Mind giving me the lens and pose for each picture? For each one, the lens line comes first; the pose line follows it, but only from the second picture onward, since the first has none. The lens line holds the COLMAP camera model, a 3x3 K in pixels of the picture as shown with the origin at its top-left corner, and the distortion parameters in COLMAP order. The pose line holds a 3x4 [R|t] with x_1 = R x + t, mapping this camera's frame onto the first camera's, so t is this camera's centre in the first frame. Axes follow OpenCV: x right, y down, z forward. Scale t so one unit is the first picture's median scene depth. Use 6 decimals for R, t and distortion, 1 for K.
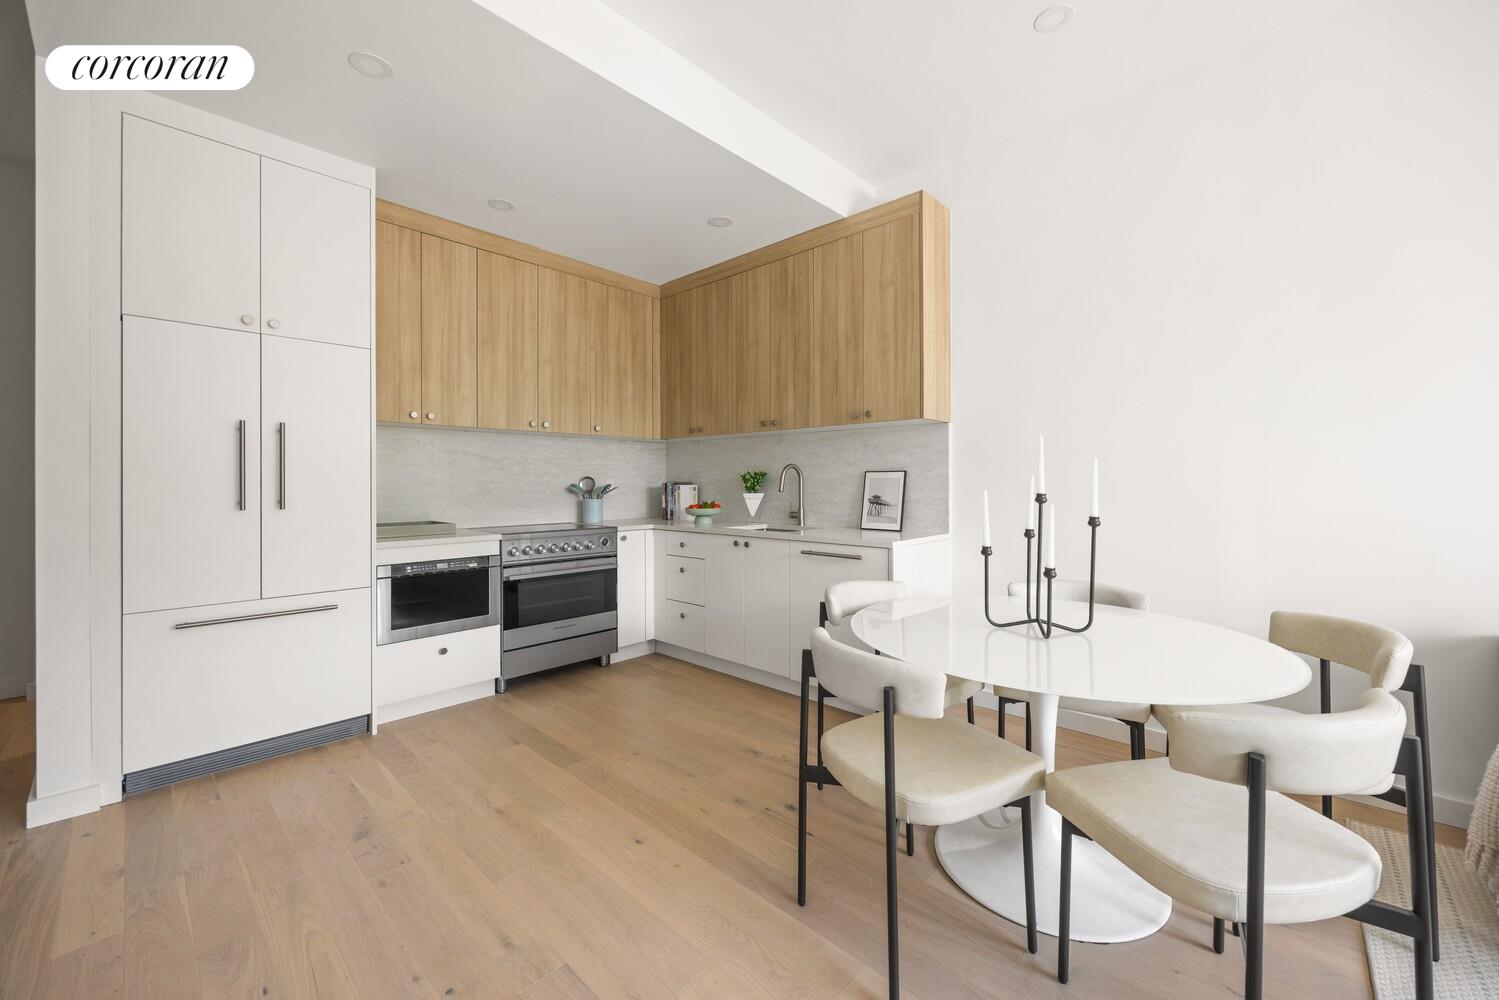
lens RADIAL K [[595.5, 0, 749.2], [0, 595.5, 476.1], [0, 0, 1]] dist [-0.000727, -0.000036]
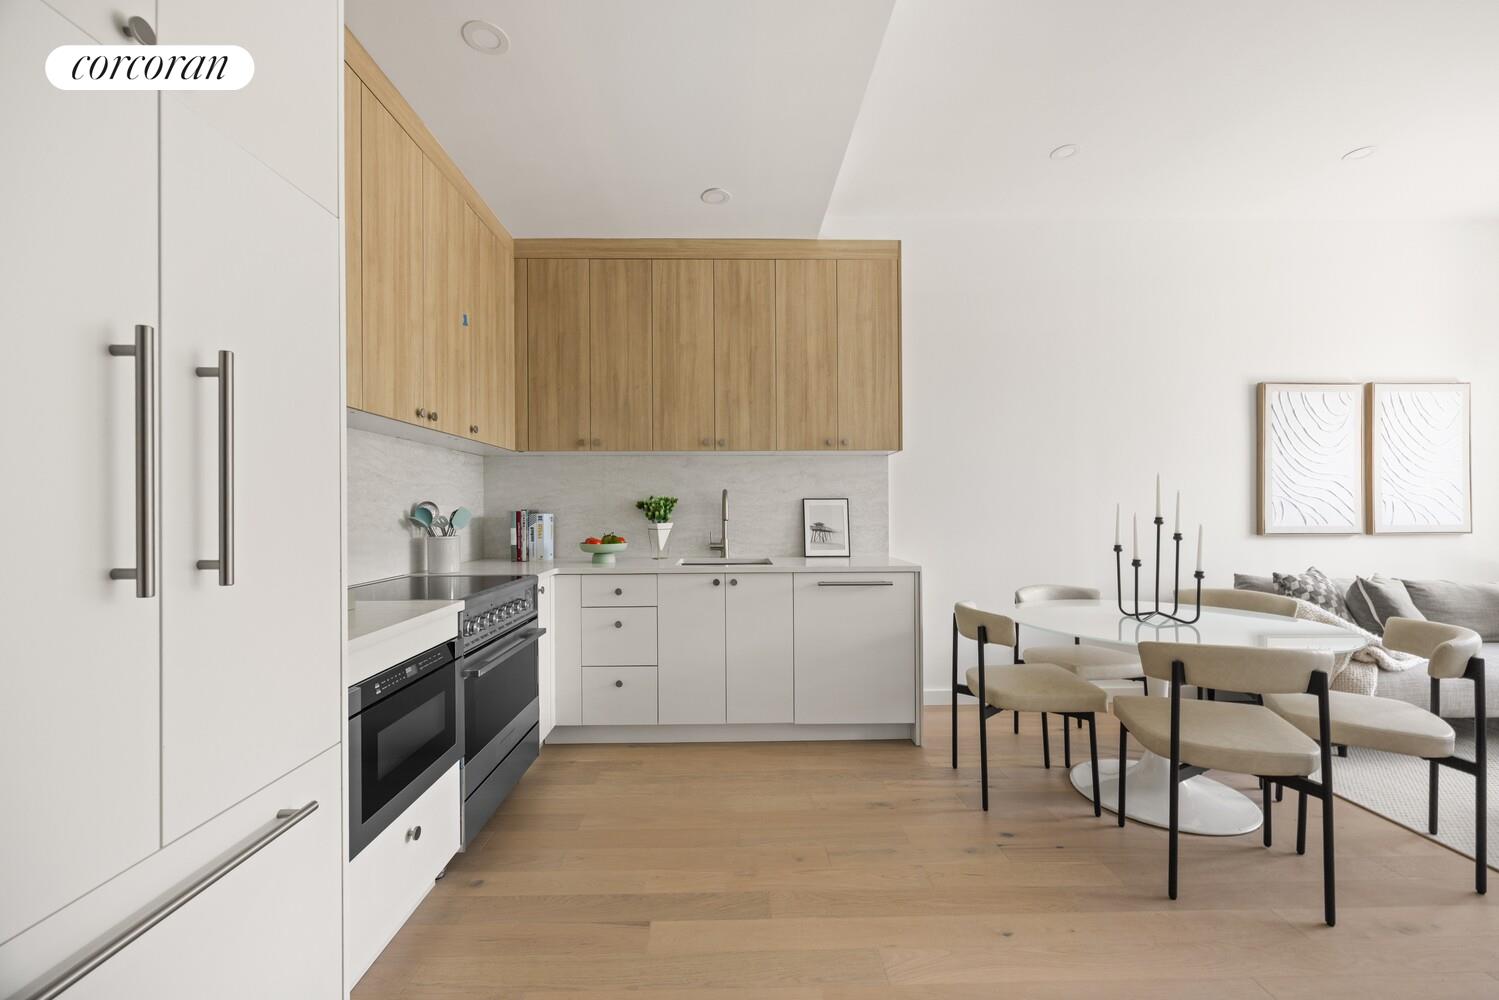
lens RADIAL K [[601.4, 0, 749.5], [0, 601.4, 500.0], [0, 0, 1]] dist [-0.000995, -0.000107]
pose [[0.713997, 0.009773, 0.700081, -0.576195], [-0.004627, 0.999947, -0.009241, 0.004104], [-0.700134, 0.003359, 0.714004, 0.353024]]
